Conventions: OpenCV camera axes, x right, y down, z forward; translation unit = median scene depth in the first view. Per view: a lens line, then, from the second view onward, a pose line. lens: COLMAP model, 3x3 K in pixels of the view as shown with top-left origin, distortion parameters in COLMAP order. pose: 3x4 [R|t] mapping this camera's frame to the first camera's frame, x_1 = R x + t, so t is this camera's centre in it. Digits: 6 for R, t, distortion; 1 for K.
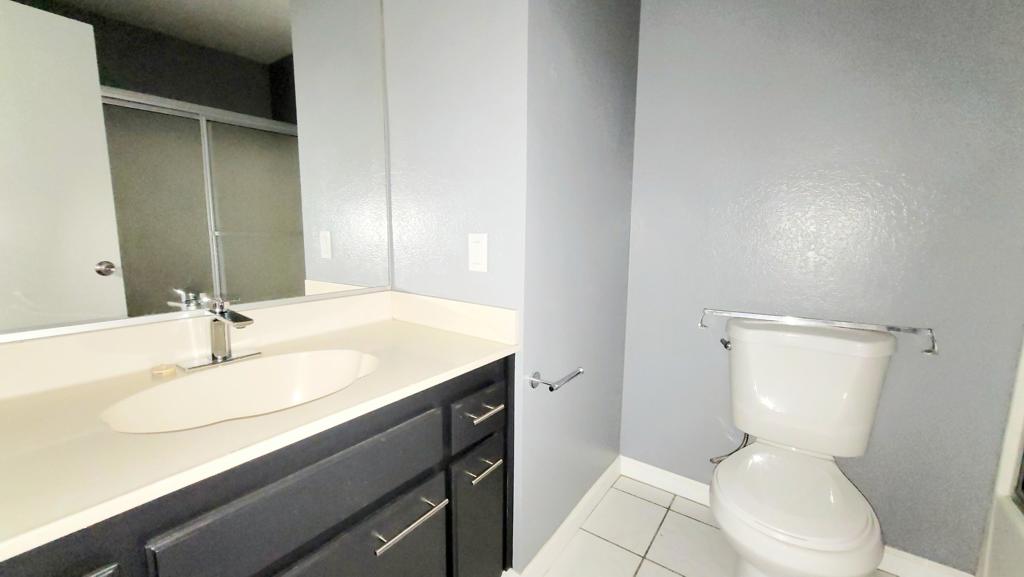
lens RADIAL K [[417.5, 0, 509.7], [0, 417.5, 286.6], [0, 0, 1]] dist [0.000703, 0.000032]
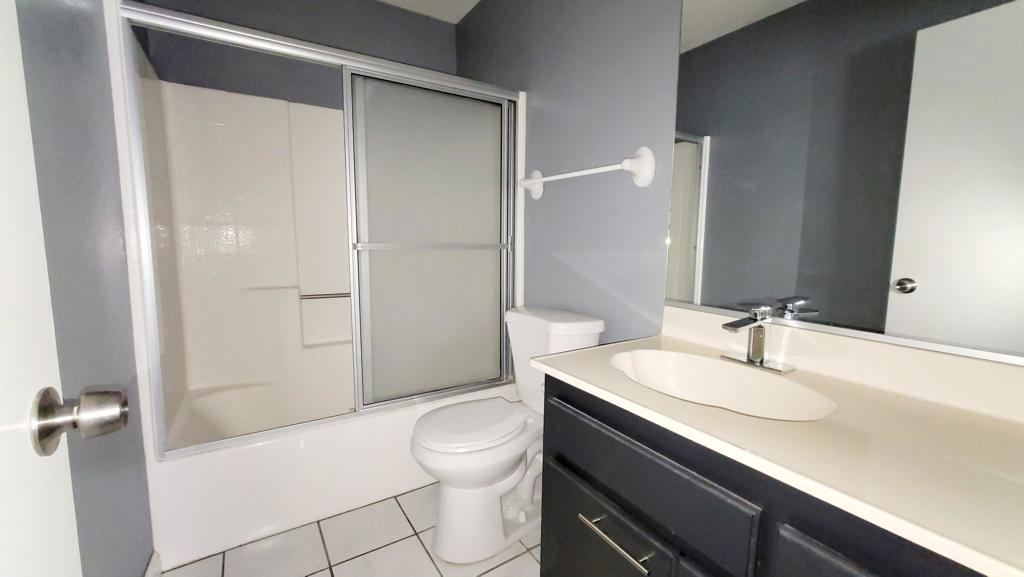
lens RADIAL K [[417.5, 0, 510.0], [0, 417.5, 289.3], [0, 0, 1]] dist [0.000703, 0.000032]
pose [[-0.383119, 0.081096, -0.920132, 0.615109], [-0.148810, 0.977708, 0.148132, -0.088661], [0.911633, 0.193677, -0.362511, 0.908816]]
